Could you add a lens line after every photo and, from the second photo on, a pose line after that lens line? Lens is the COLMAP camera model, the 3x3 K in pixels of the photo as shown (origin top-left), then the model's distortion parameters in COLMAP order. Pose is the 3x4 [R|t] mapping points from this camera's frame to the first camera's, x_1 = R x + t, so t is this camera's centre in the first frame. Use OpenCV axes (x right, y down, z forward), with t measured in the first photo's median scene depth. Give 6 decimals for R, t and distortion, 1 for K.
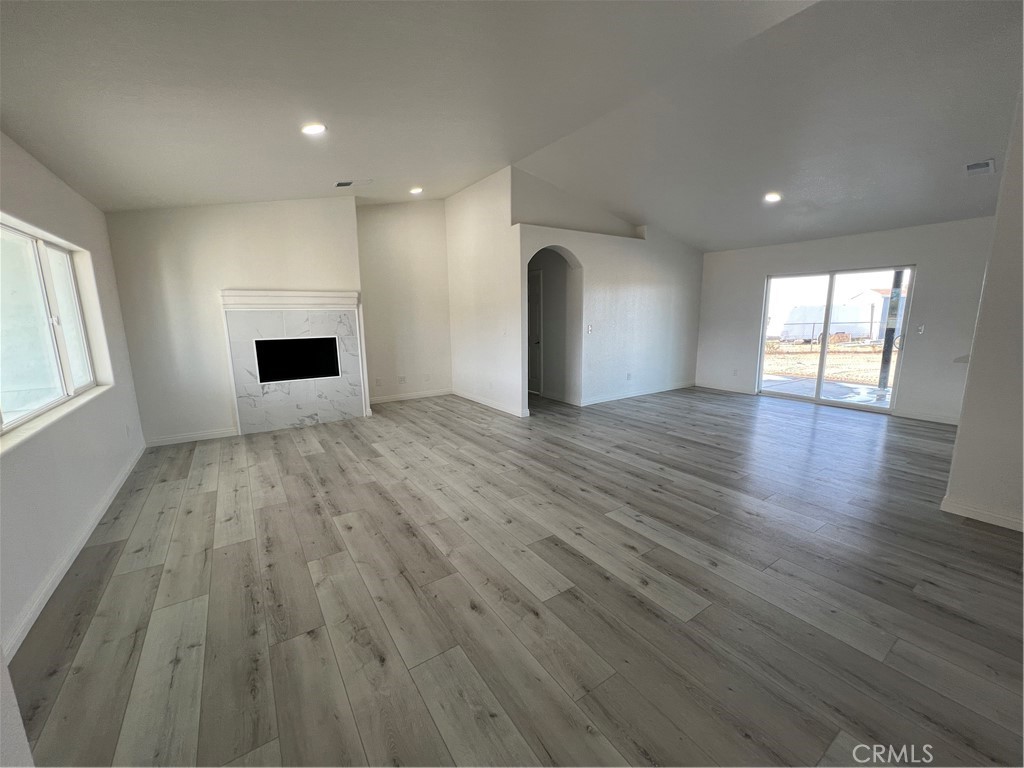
lens RADIAL K [[412.4, 0, 506.5], [0, 412.4, 385.1], [0, 0, 1]] dist [-0.003409, 0.001329]
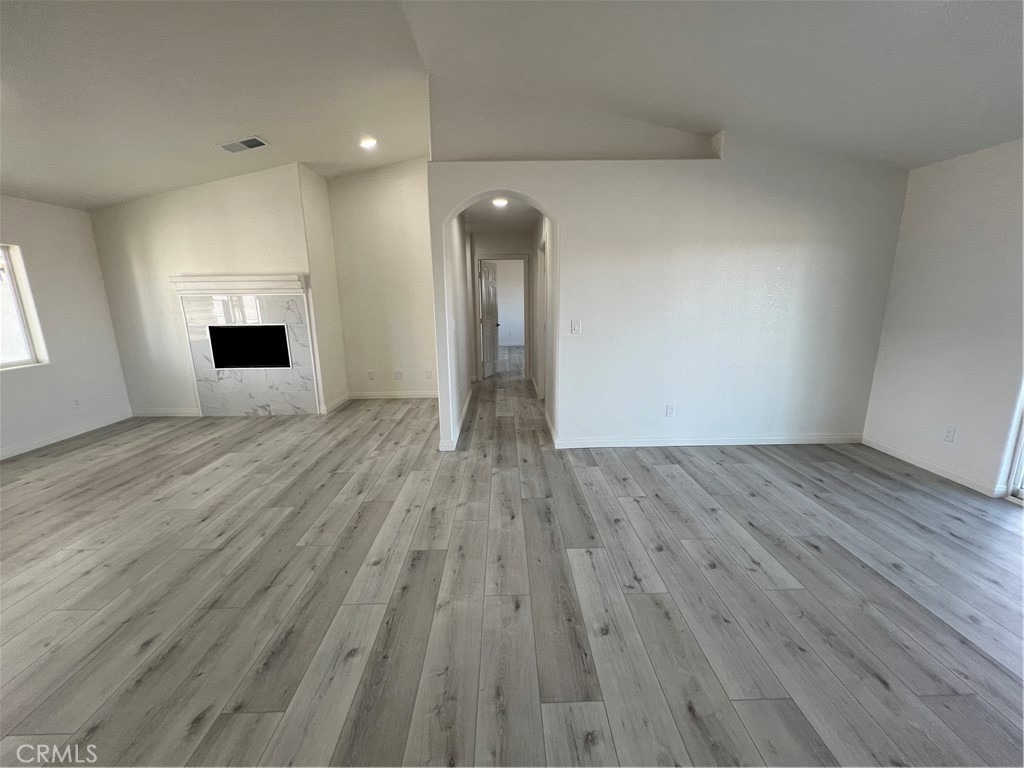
lens RADIAL K [[408.8, 0, 512.7], [0, 408.8, 384.7], [0, 0, 1]] dist [-0.002577, 0.000824]
pose [[0.843481, 0.115973, -0.524491, 0.538220], [-0.091223, 0.993159, 0.072899, -0.103652], [0.529357, -0.013643, 0.848290, 0.530365]]
